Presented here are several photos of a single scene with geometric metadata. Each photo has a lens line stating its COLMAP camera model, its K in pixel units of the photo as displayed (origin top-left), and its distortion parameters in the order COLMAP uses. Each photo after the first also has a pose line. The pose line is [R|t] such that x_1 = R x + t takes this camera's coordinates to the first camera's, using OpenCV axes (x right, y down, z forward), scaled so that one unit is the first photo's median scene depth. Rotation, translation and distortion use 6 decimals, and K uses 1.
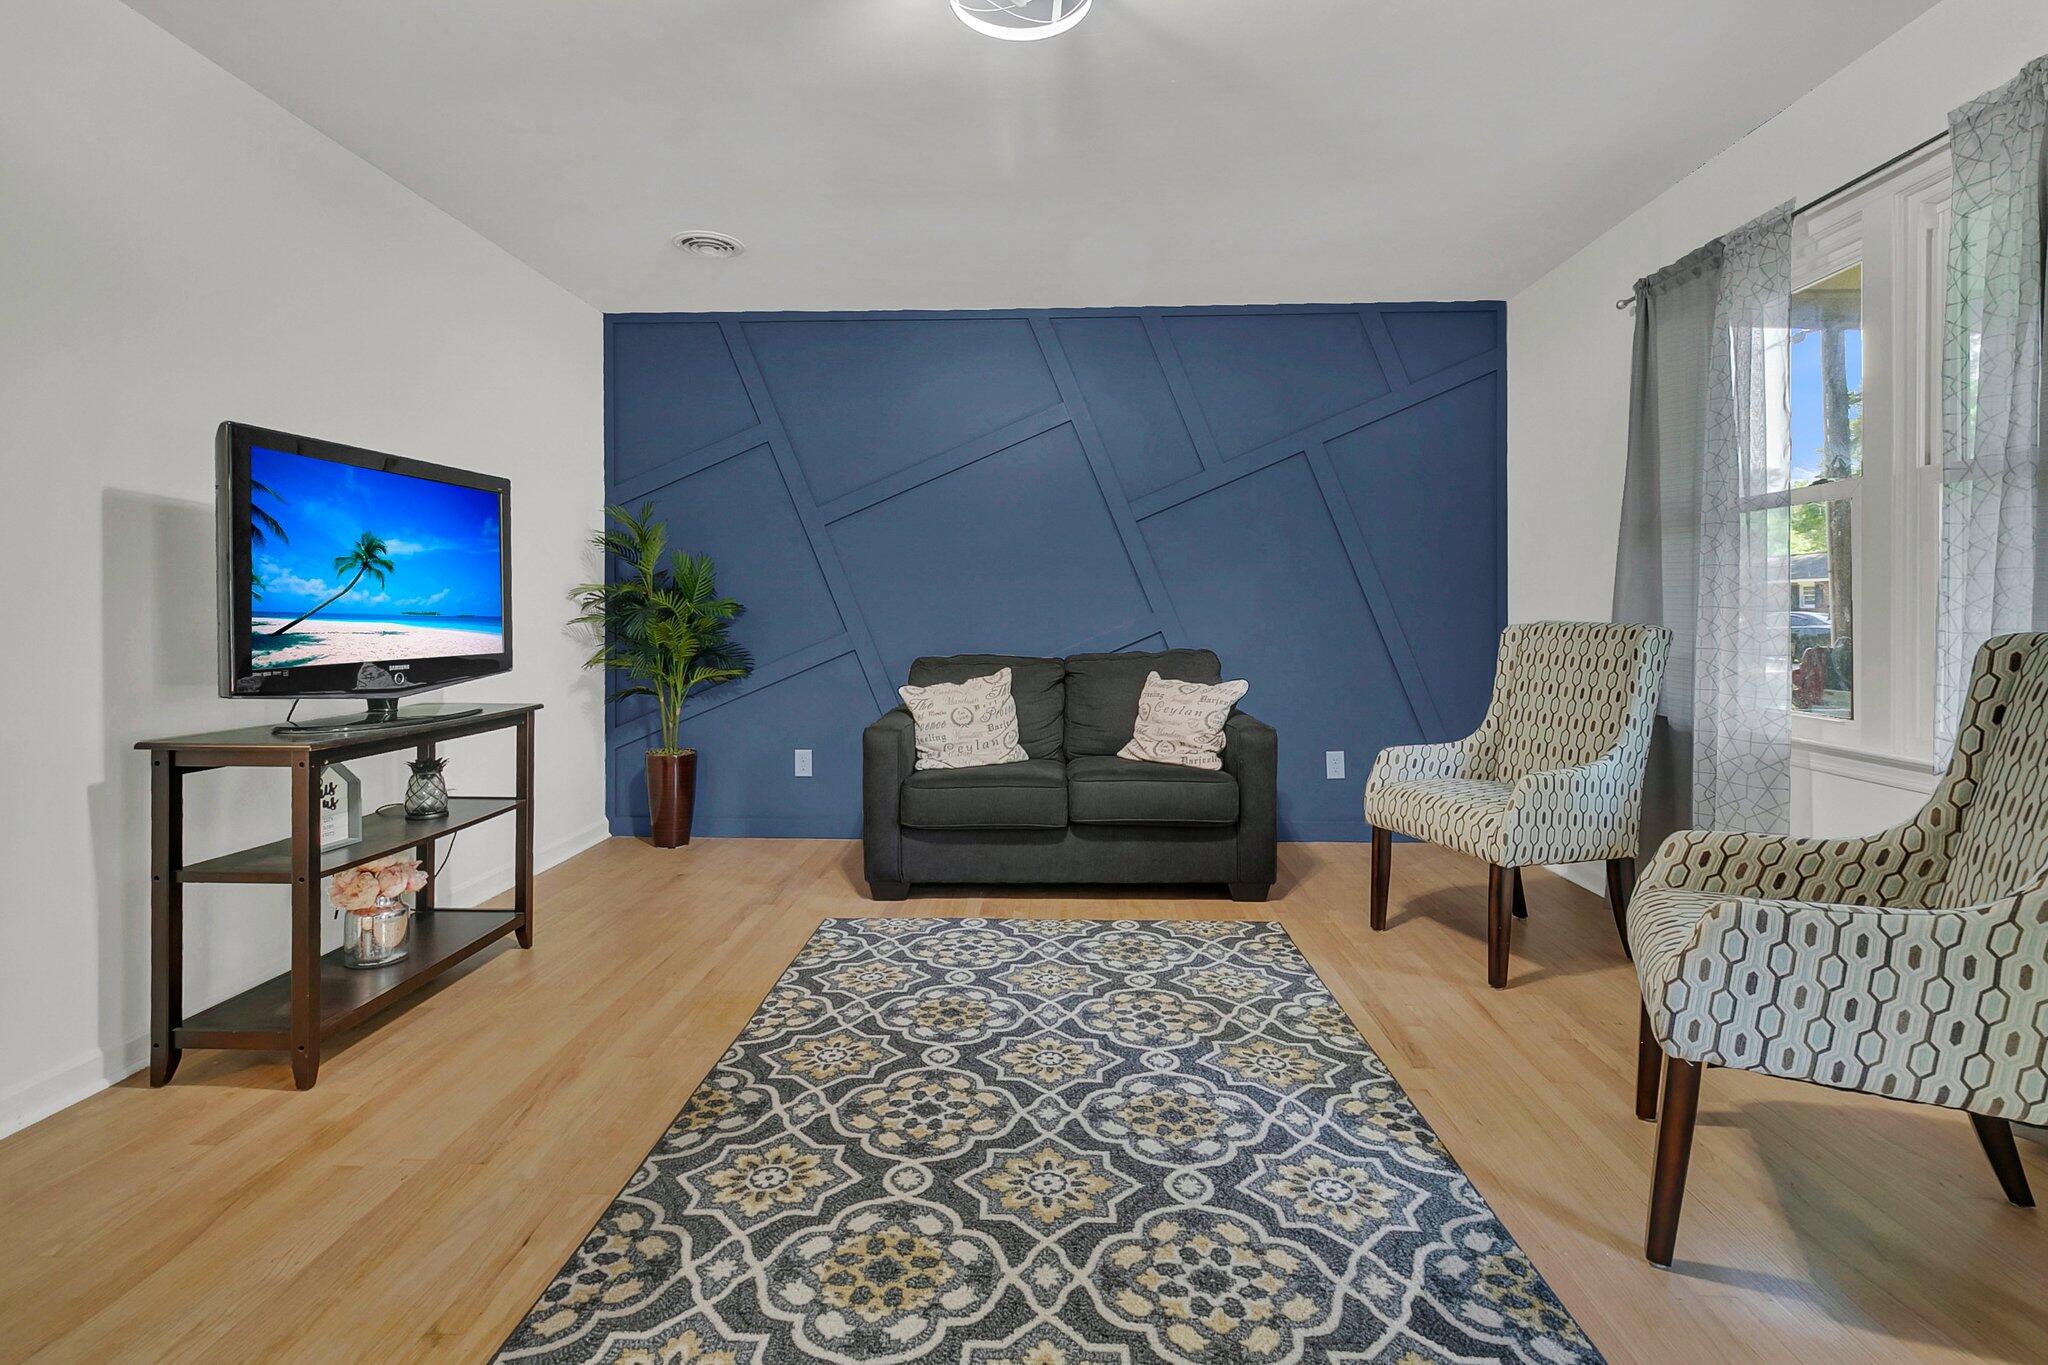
lens RADIAL K [[986.0, 0, 1029.4], [0, 986.0, 625.7], [0, 0, 1]] dist [-0.000782, 0.000037]
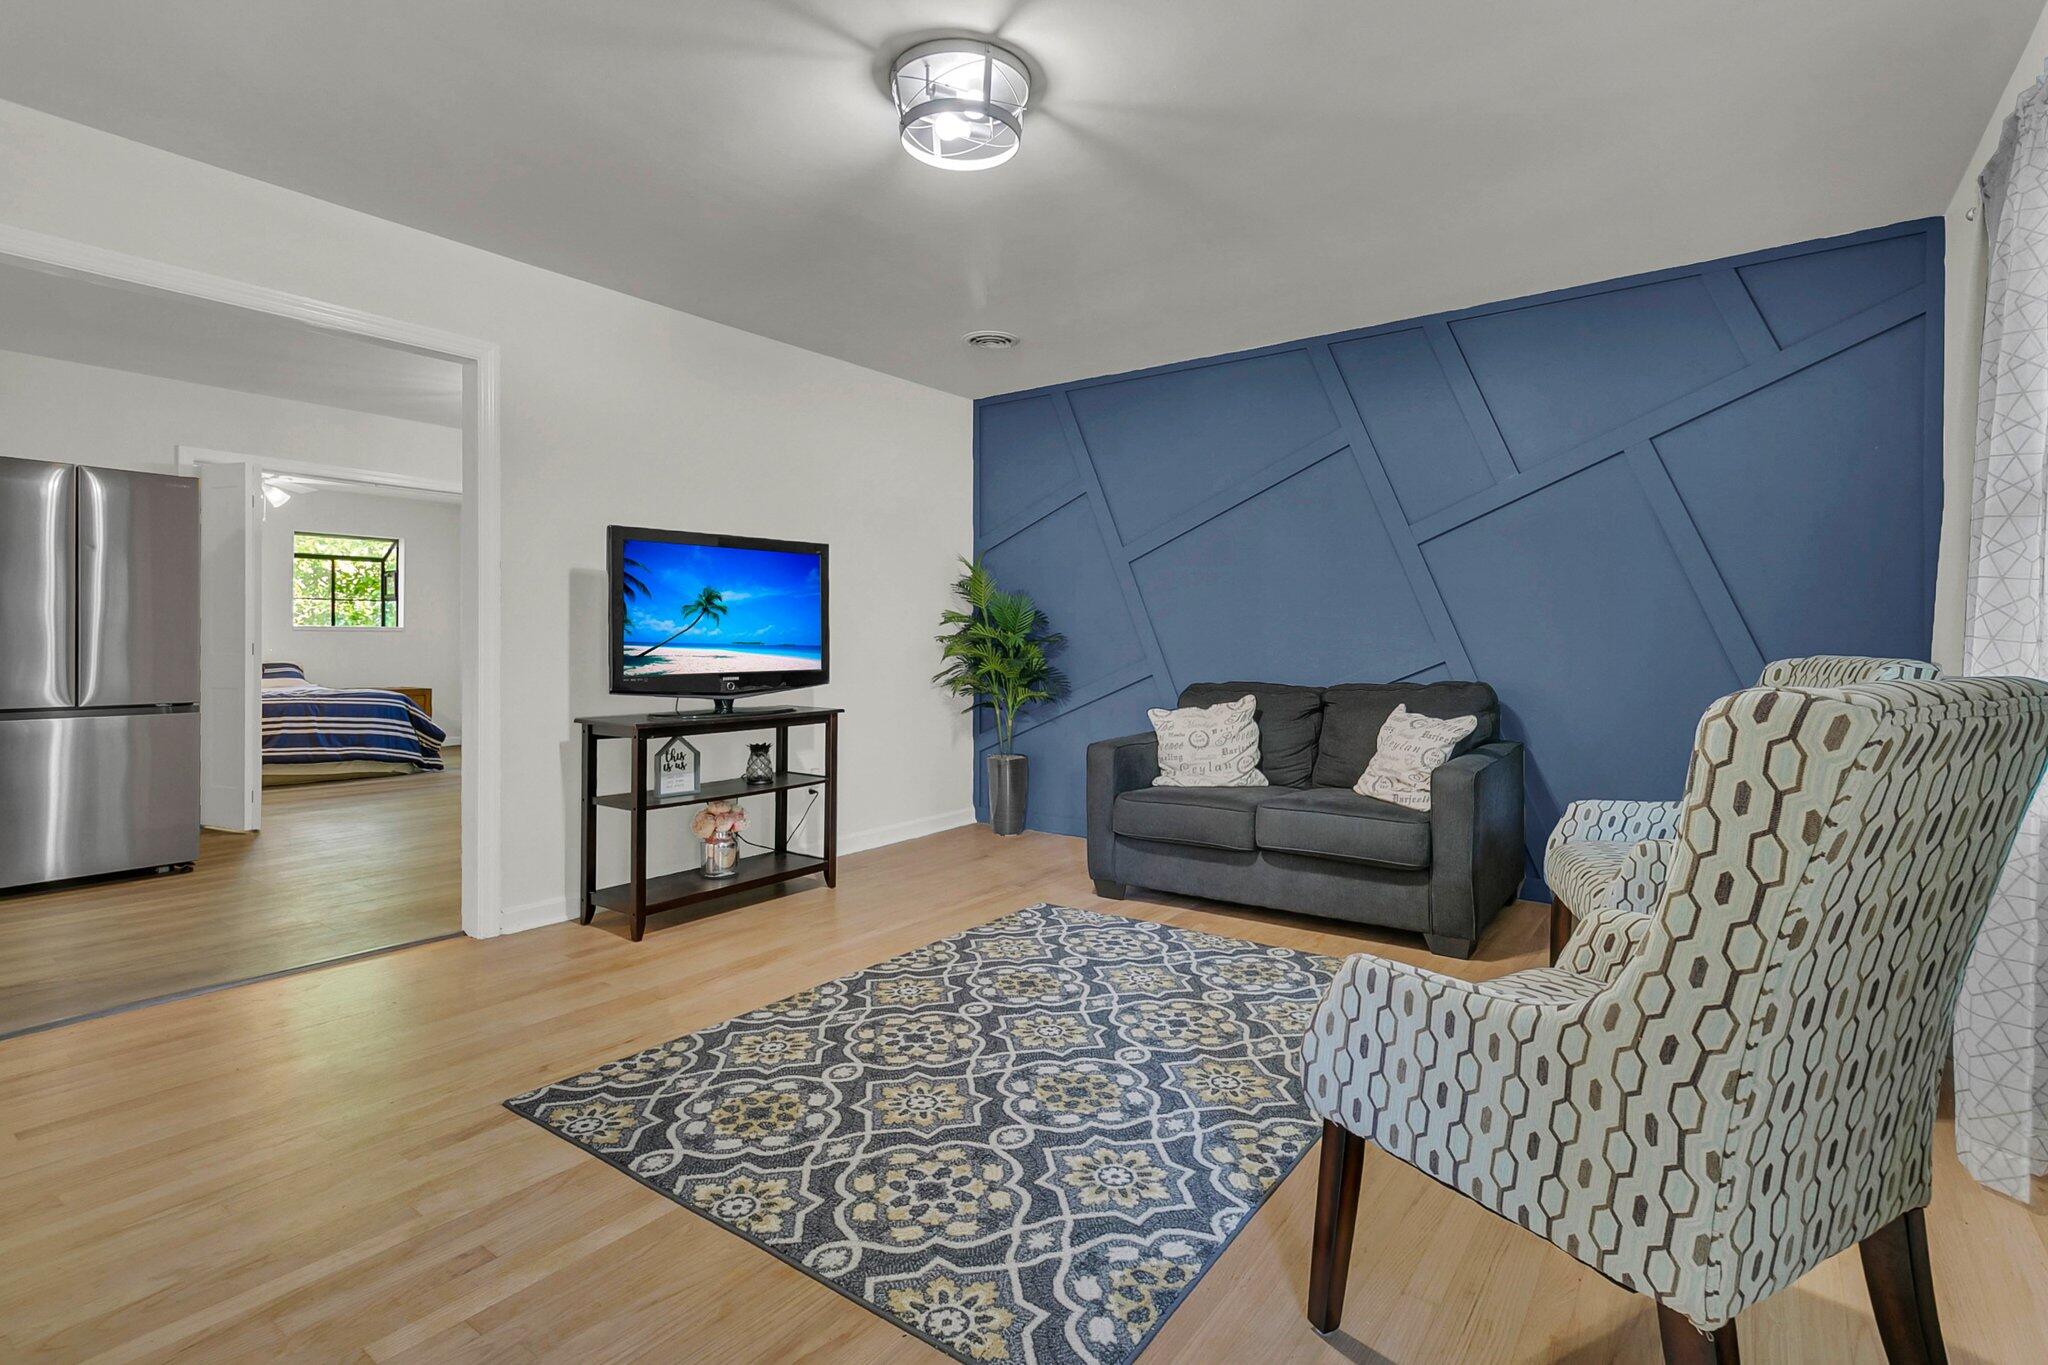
lens RADIAL K [[982.4, 0, 1035.8], [0, 982.4, 647.8], [0, 0, 1]] dist [0.001828, 0.000740]
pose [[0.829855, 0.005003, -0.557956, 0.596916], [-0.007315, 0.999971, -0.001913, -0.005080], [0.557930, 0.005669, 0.829868, 0.034461]]
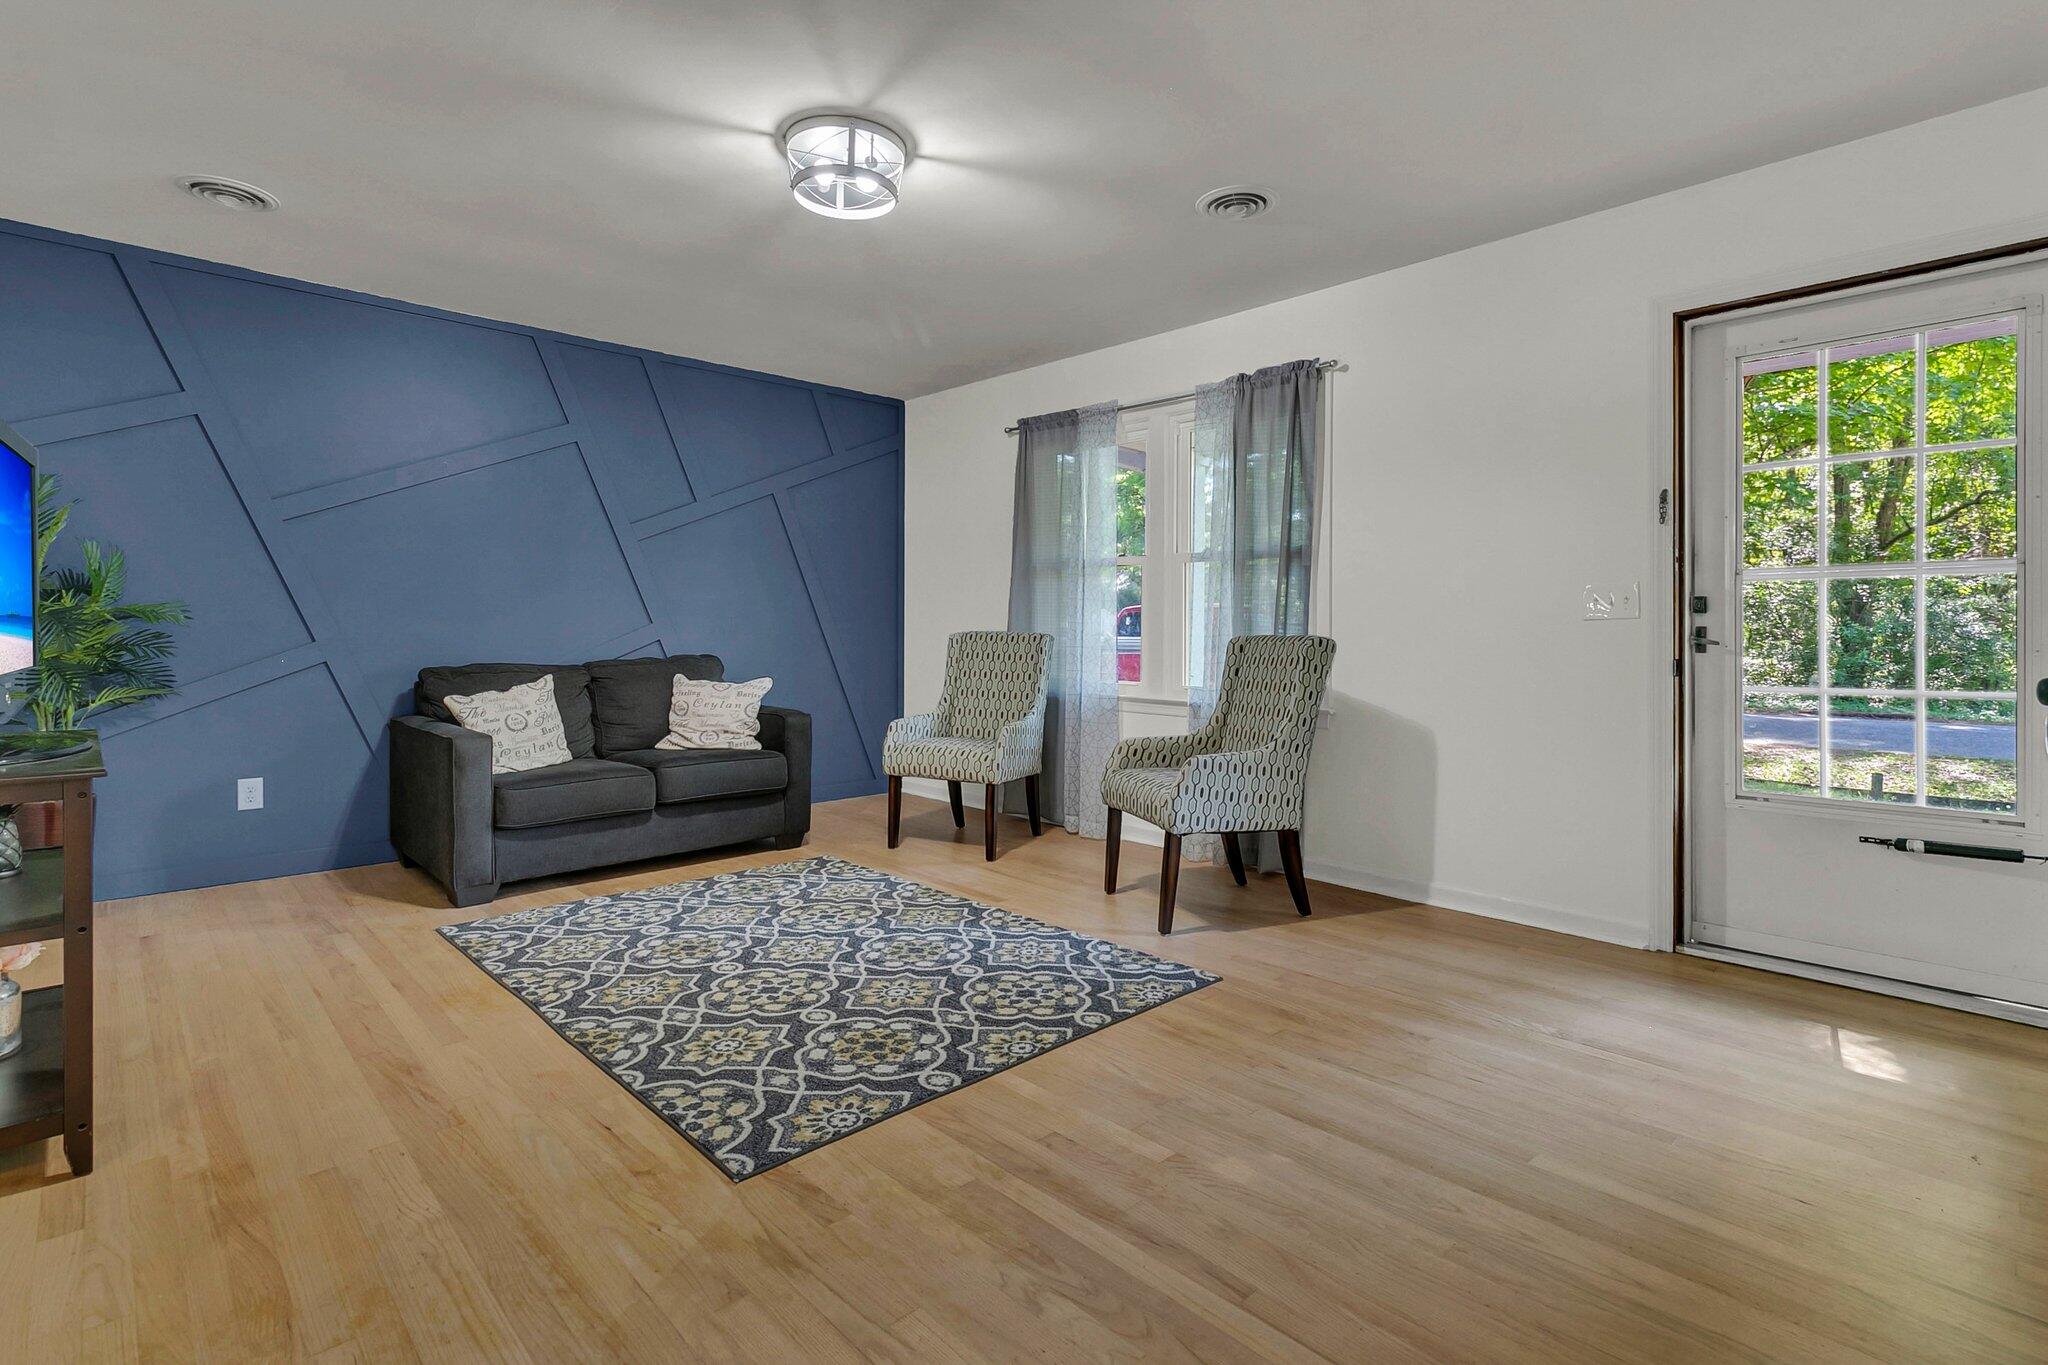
lens RADIAL K [[968.7, 0, 1033.3], [0, 968.7, 645.5], [0, 0, 1]] dist [0.002180, -0.000075]
pose [[0.696231, -0.008144, 0.717772, -0.663877], [0.002083, 0.999954, 0.009326, 0.005476], [-0.717815, -0.004998, 0.696216, -0.150776]]
